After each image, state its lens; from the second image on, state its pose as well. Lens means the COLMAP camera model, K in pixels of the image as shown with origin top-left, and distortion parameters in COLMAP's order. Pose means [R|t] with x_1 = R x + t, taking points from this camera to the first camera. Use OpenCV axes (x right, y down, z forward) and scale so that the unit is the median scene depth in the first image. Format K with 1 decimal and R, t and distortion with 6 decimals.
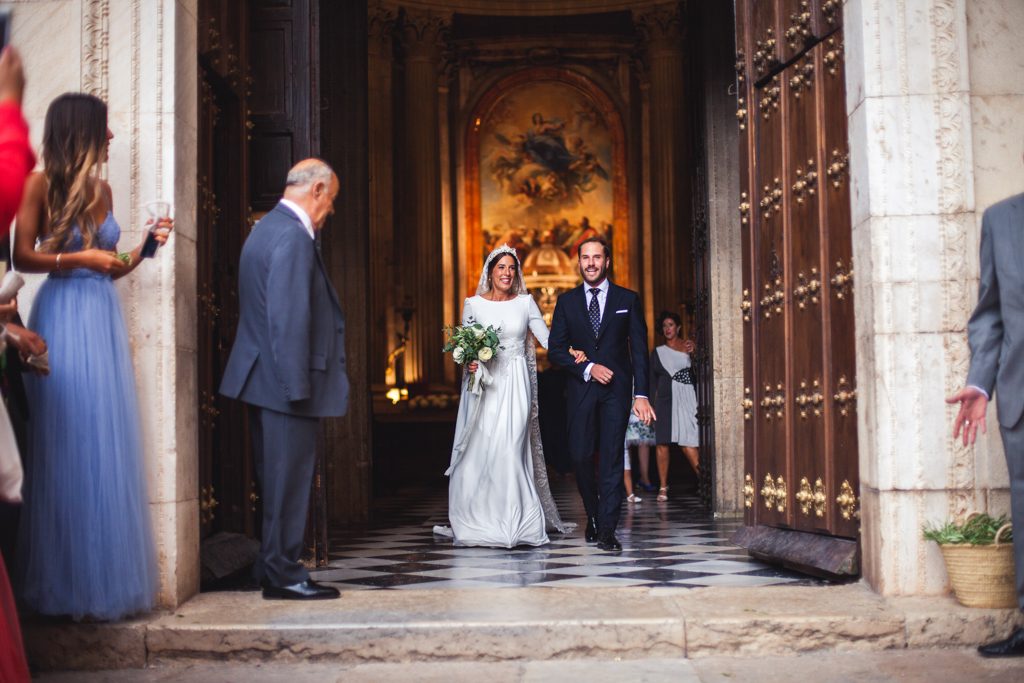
lens RADIAL K [[1510.7, 0, 512.0], [0, 1510.7, 341.5], [0, 0, 1]] dist [-0.152037, 0.164337]
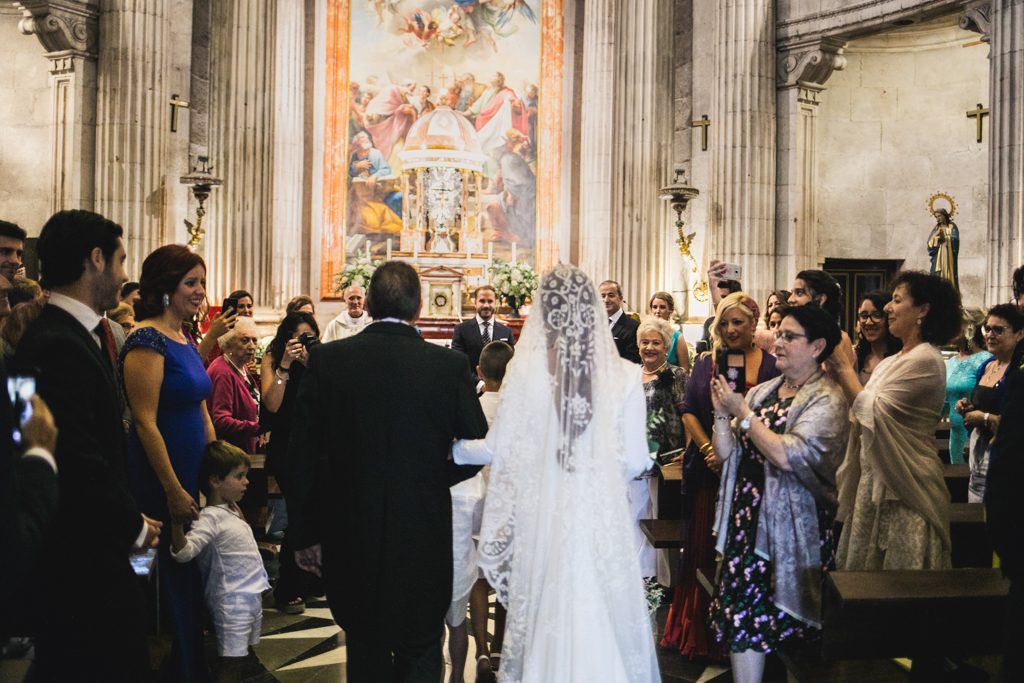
lens RADIAL K [[1039.6, 0, 548.6], [0, 1039.6, 337.7], [0, 0, 1]] dist [-0.090329, 0.007728]
pose [[0.989482, 0.033034, 0.140832, 0.005249], [-0.043377, 0.996531, 0.071017, 0.003283], [-0.137998, -0.076379, 0.987483, 0.353273]]
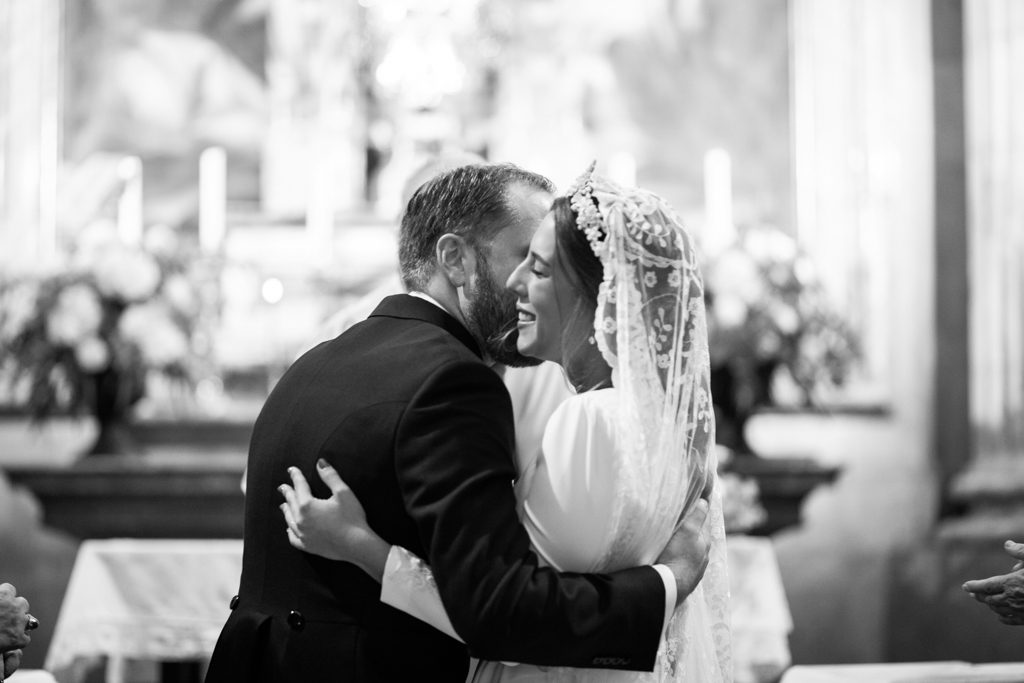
lens RADIAL K [[2746.8, 0, 512.0], [0, 2746.8, 341.5], [0, 0, 1]] dist [-0.137618, -0.734334]
pose [[0.998438, 0.017900, 0.052932, 0.012259], [-0.016988, 0.999700, -0.017623, 0.014589], [-0.053231, 0.016696, 0.998443, 0.462473]]
